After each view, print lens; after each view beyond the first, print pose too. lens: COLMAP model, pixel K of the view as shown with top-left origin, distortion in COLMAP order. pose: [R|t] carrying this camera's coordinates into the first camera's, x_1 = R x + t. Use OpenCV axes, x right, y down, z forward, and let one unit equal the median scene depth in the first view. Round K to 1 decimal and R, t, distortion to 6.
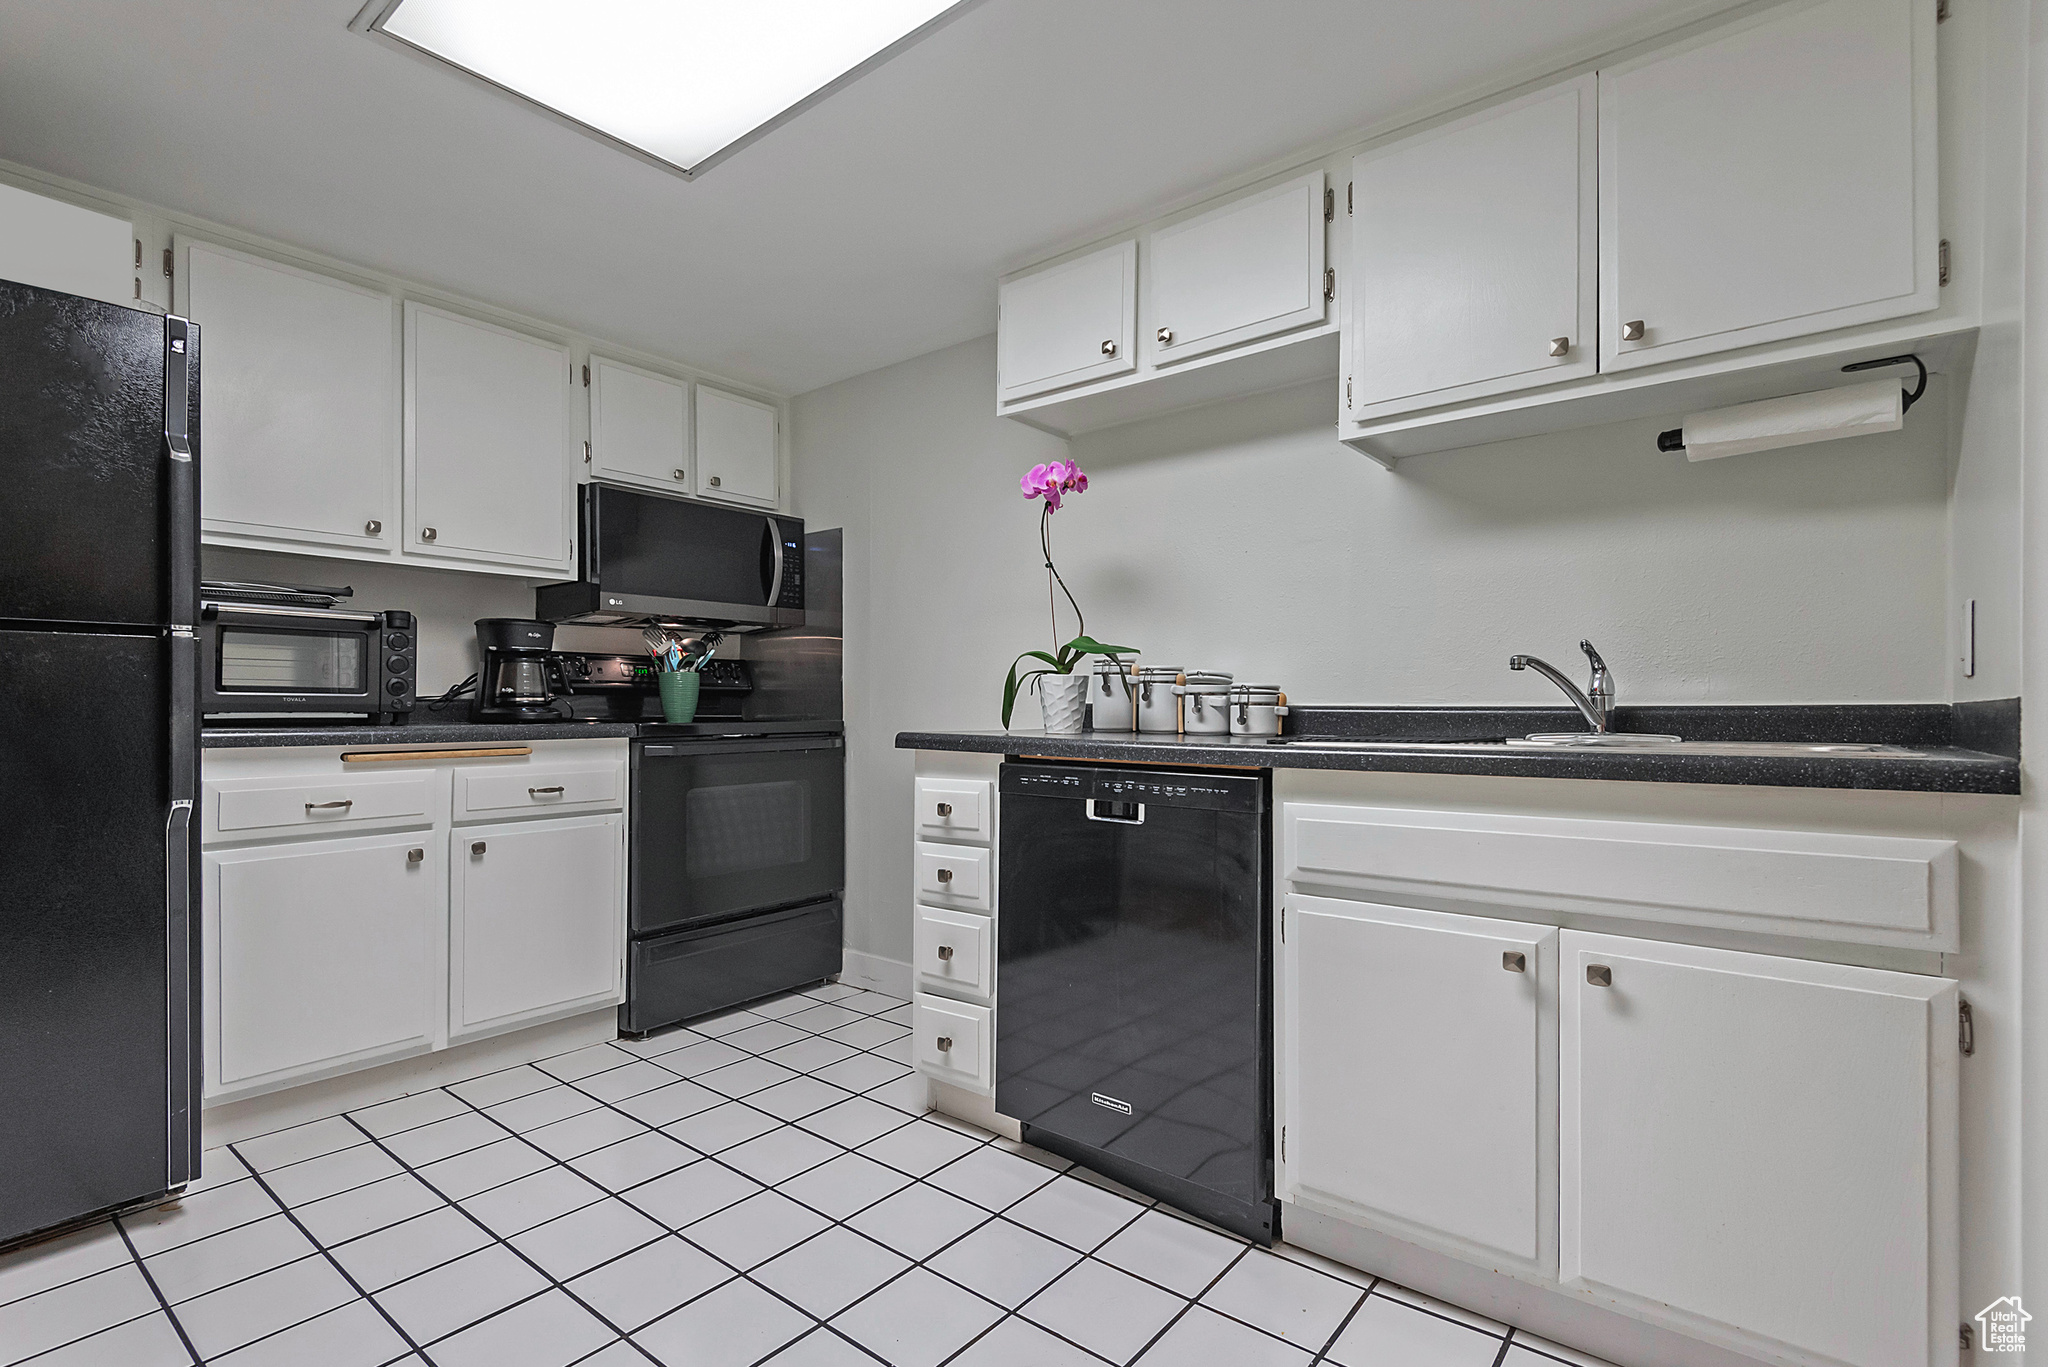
lens RADIAL K [[942.0, 0, 1029.1], [0, 942.0, 701.6], [0, 0, 1]] dist [0.001751, -0.000109]
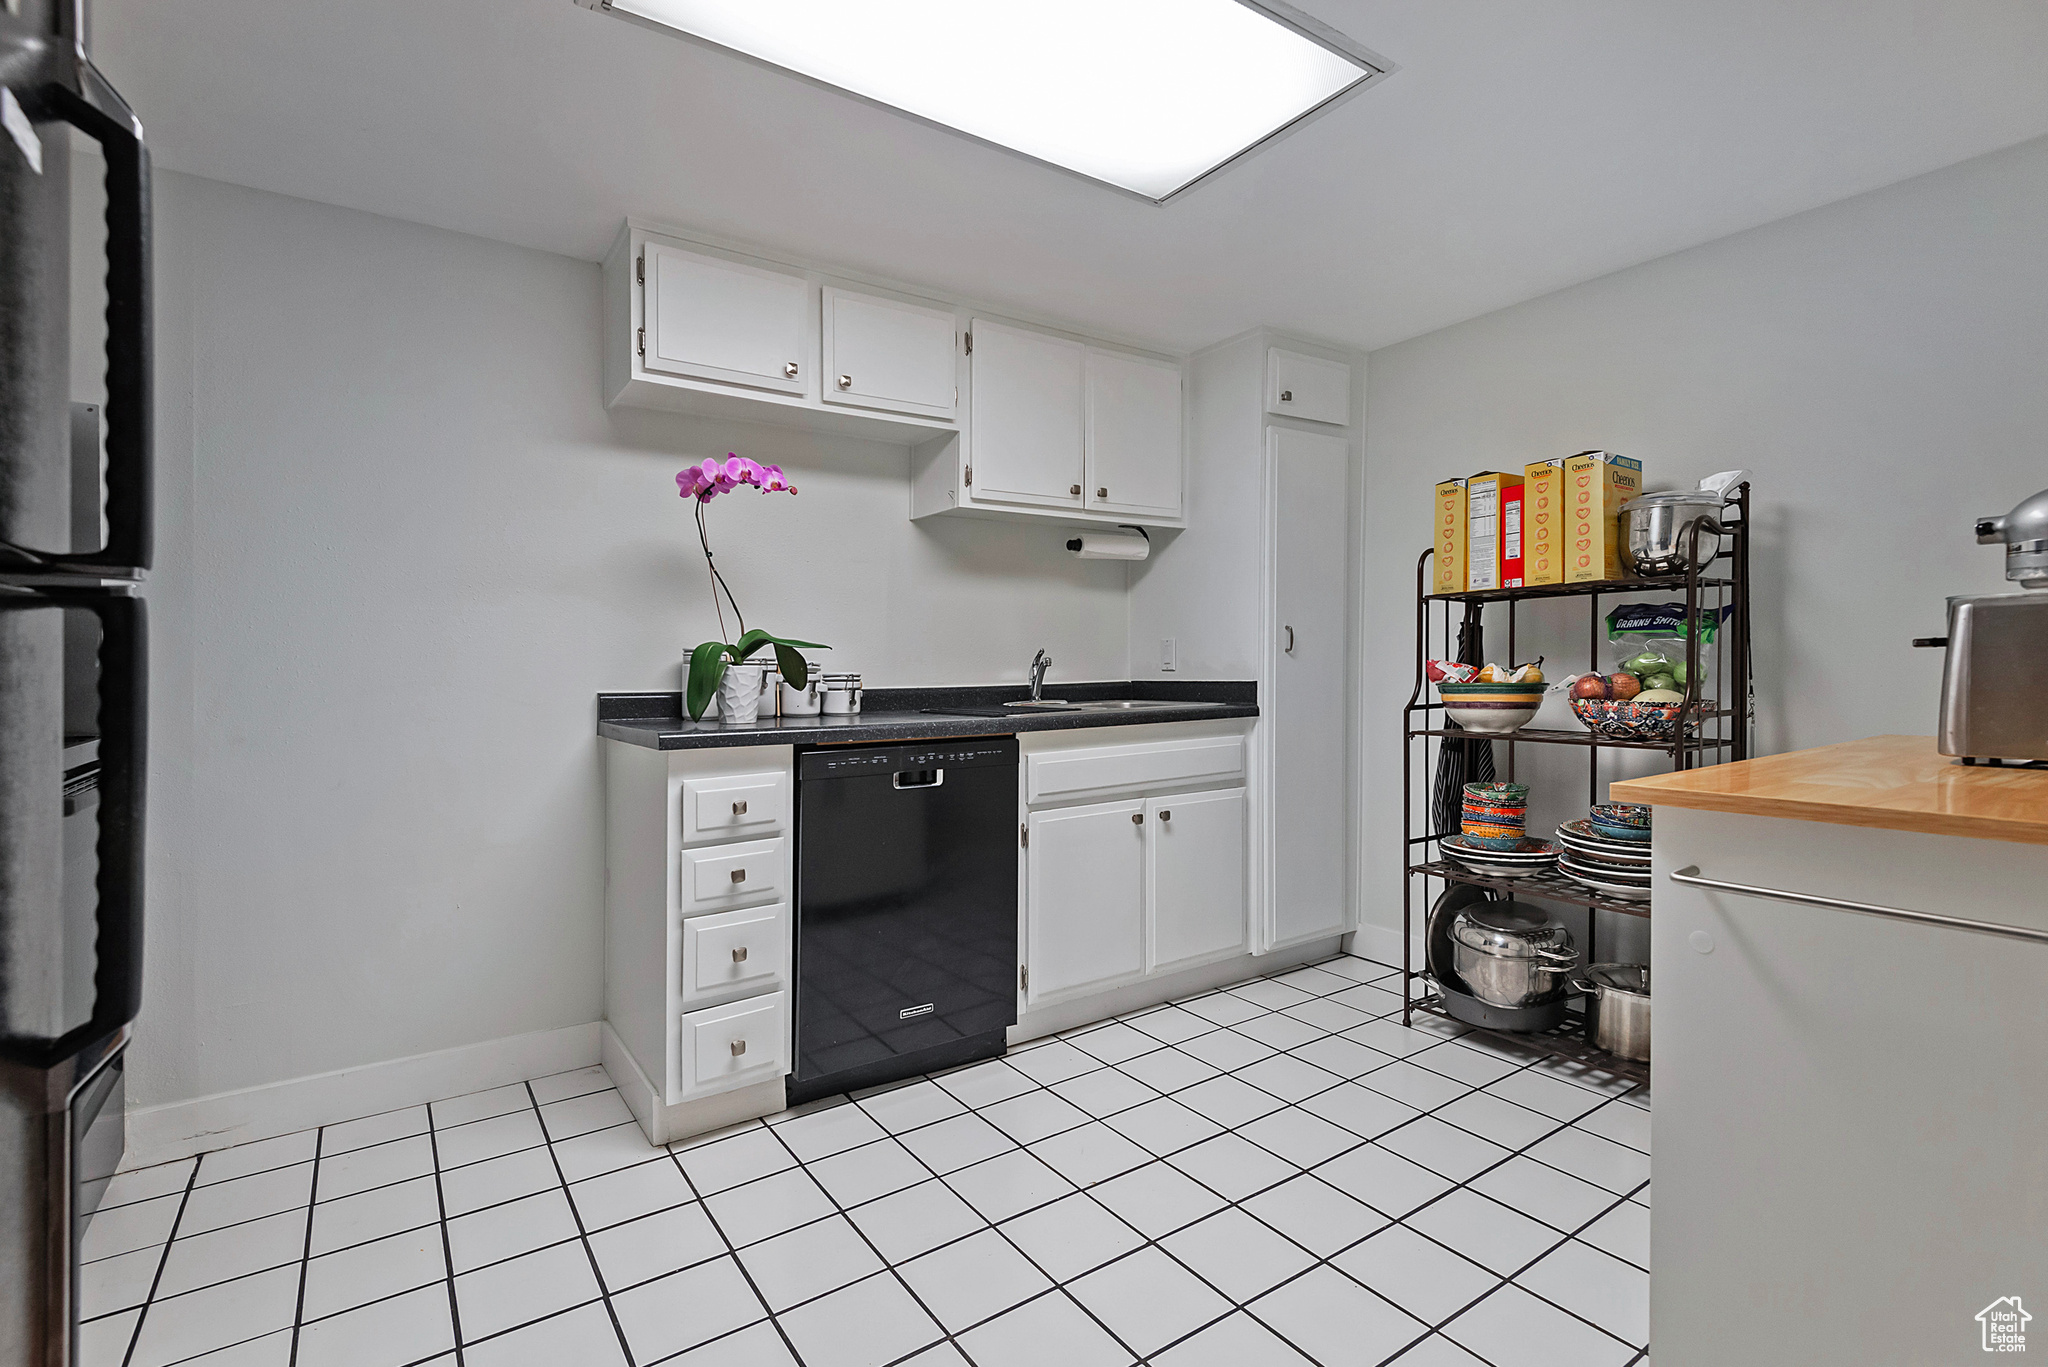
lens RADIAL K [[960.0, 0, 1034.2], [0, 960.0, 683.4], [0, 0, 1]] dist [0.031971, -0.015245]
pose [[0.284316, -0.024218, 0.958425, -1.107660], [0.006735, 0.999707, 0.023263, -0.040691], [-0.958707, -0.000159, 0.284396, 0.490854]]
